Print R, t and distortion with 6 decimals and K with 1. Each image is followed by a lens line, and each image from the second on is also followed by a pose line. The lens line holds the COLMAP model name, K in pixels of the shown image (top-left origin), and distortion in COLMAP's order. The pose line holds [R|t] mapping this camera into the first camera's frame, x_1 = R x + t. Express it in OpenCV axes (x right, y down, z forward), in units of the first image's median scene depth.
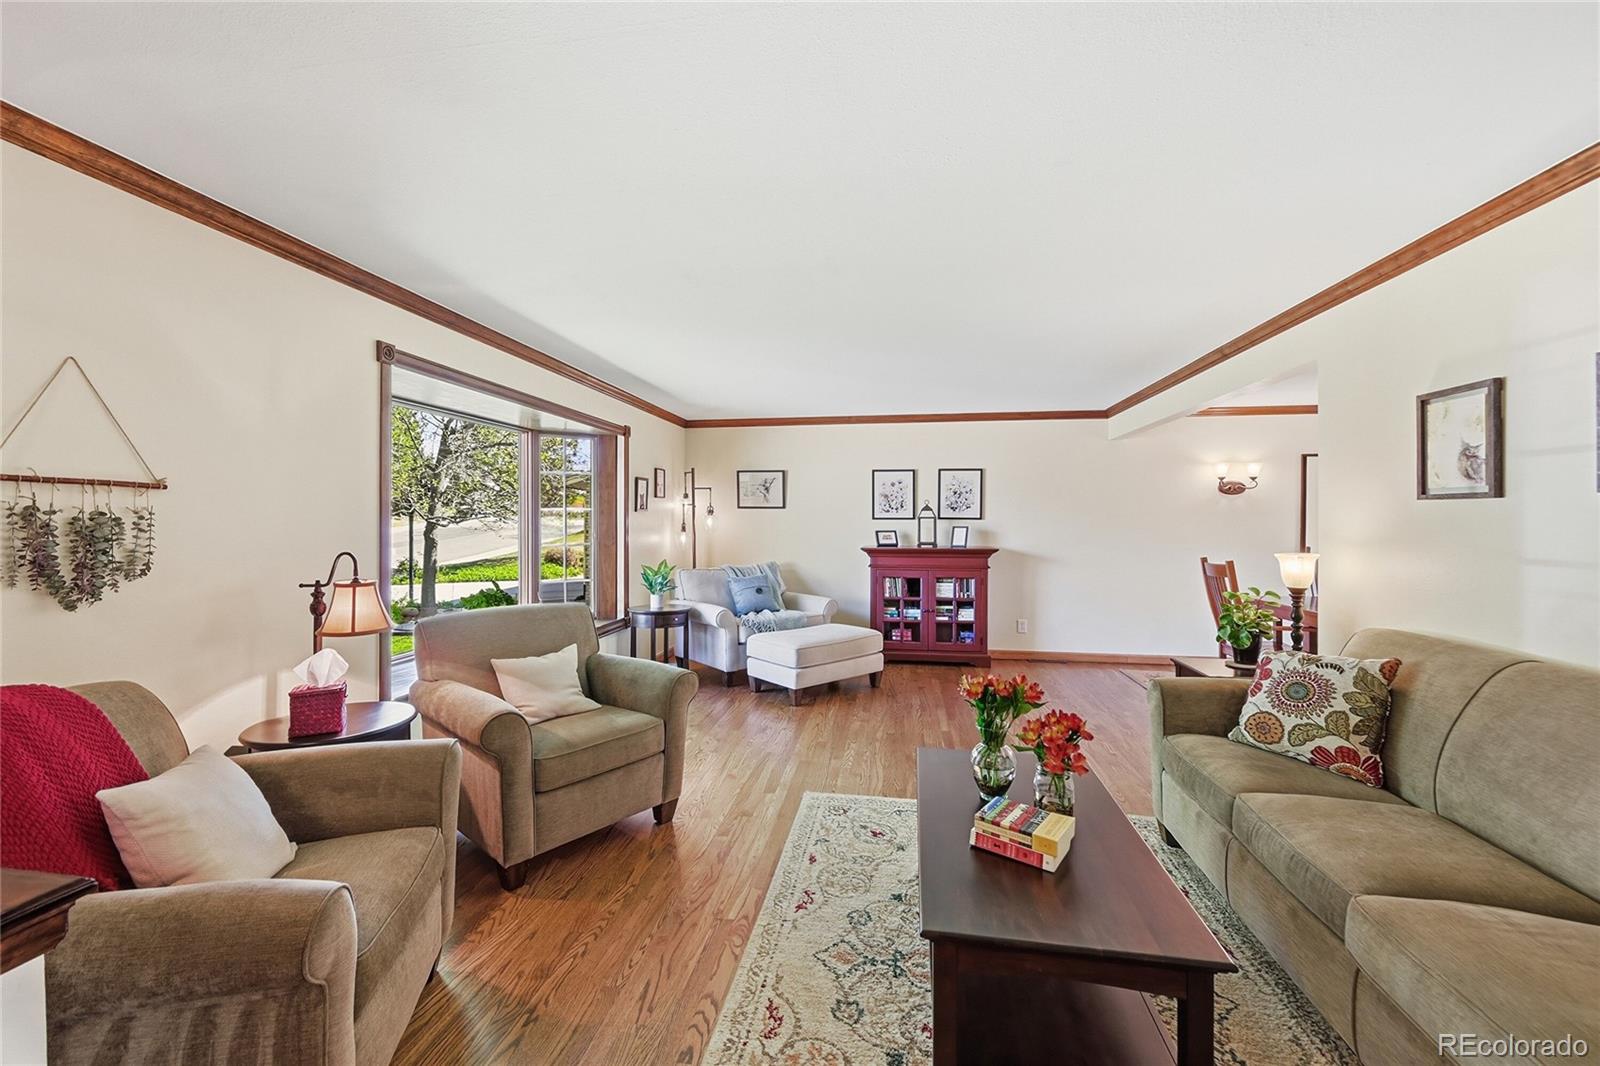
lens RADIAL K [[633.8, 0, 810.1], [0, 633.8, 532.4], [0, 0, 1]] dist [-0.003416, -0.000196]
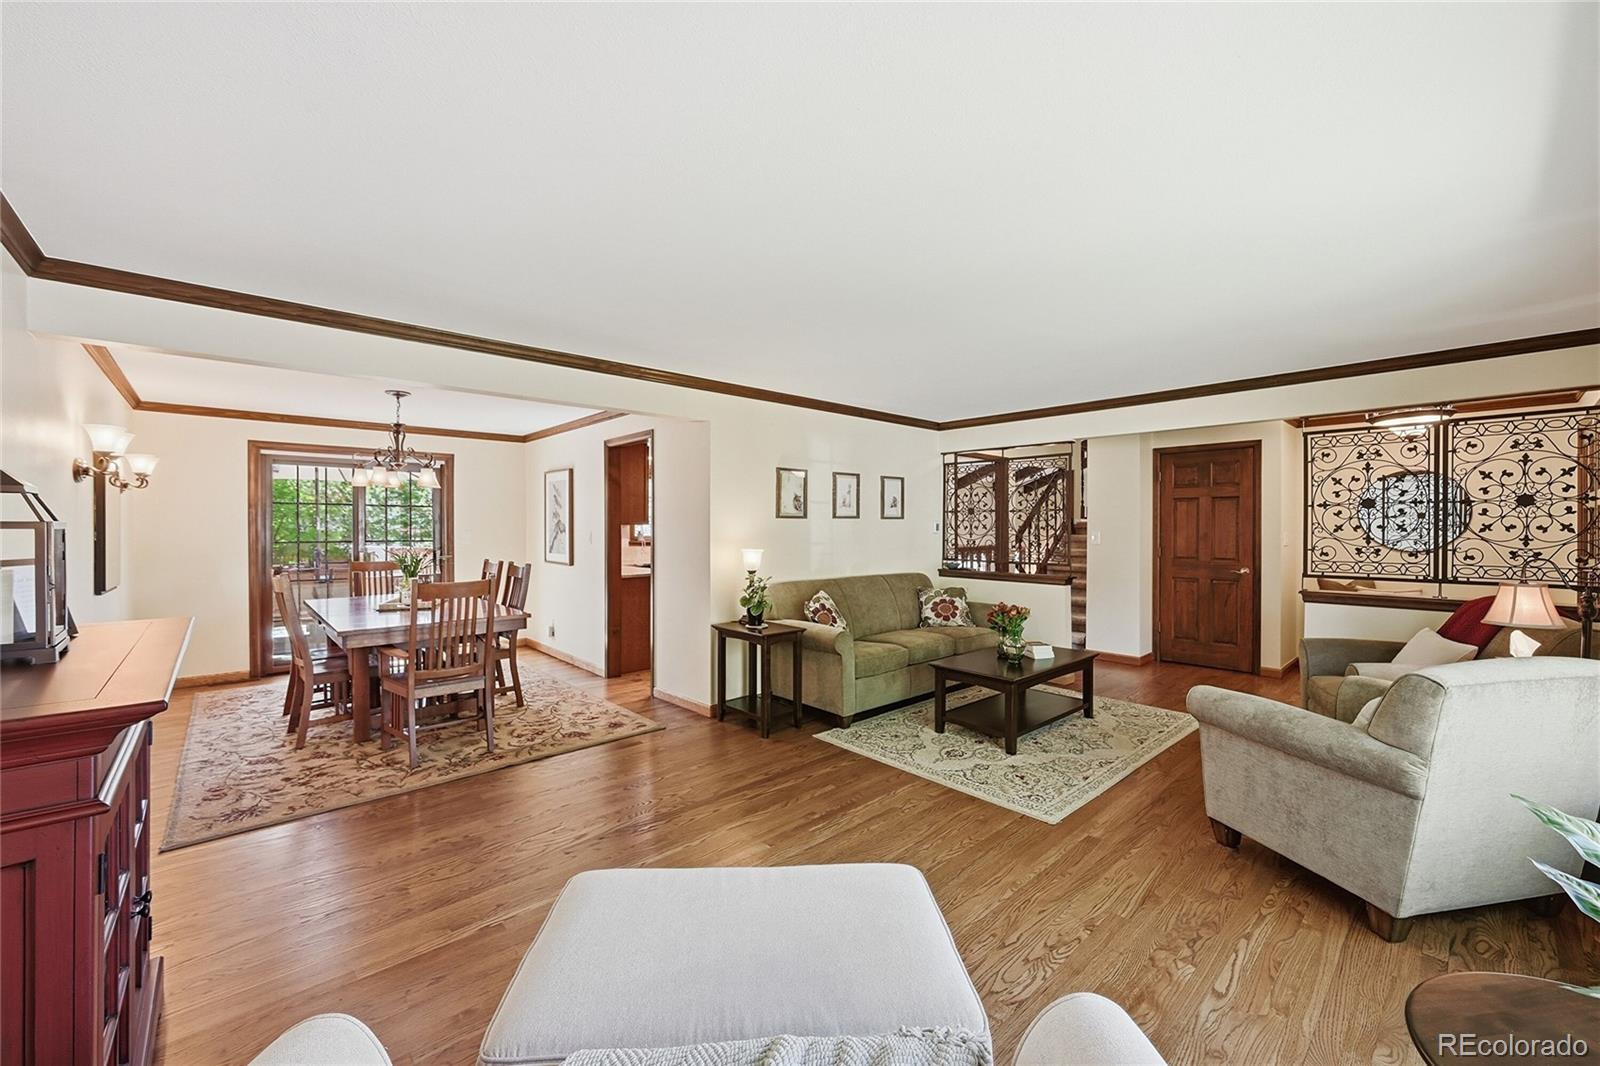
lens RADIAL K [[633.8, 0, 800.3], [0, 633.8, 527.5], [0, 0, 1]] dist [-0.003416, -0.000196]
pose [[-0.773252, -0.001544, 0.634097, -0.426660], [0.009595, 0.999854, 0.014136, -0.050976], [-0.634026, 0.017015, -0.773125, 2.709010]]
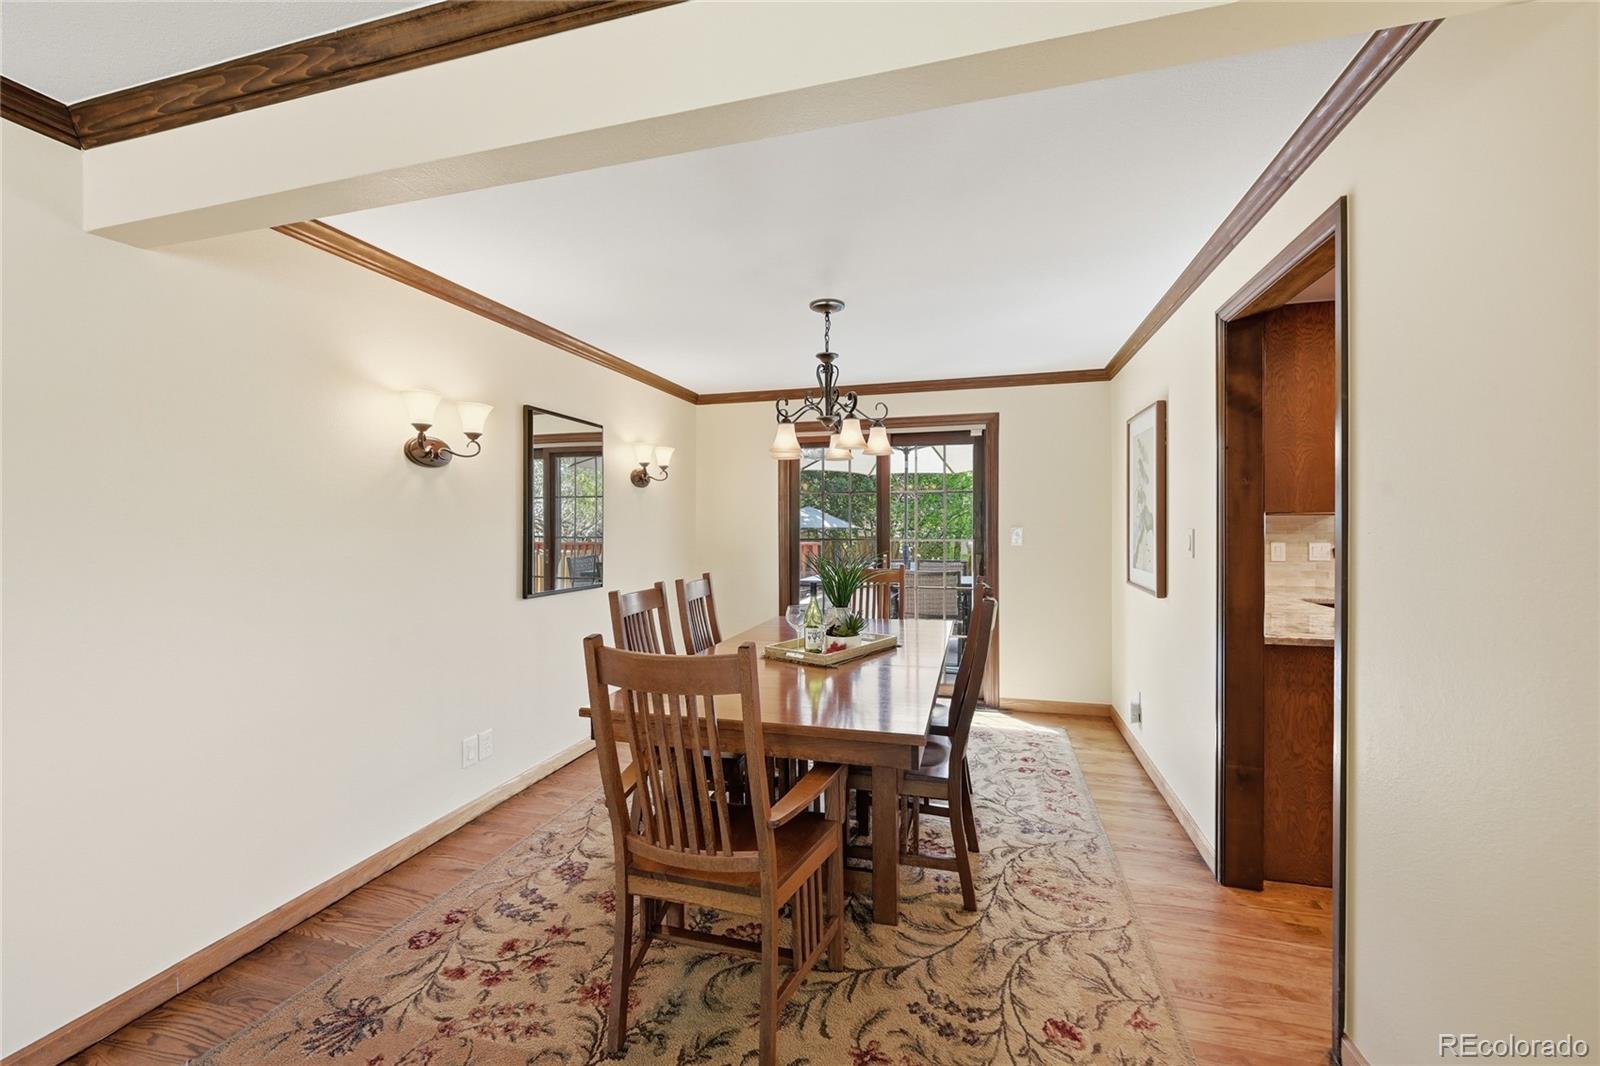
lens RADIAL K [[633.8, 0, 802.0], [0, 633.8, 524.7], [0, 0, 1]] dist [-0.003416, -0.000196]
pose [[0.127137, -0.002843, 0.991881, 0.631000], [0.020450, 0.999791, 0.000244, -0.025863], [-0.991674, 0.020253, 0.127169, 1.808854]]
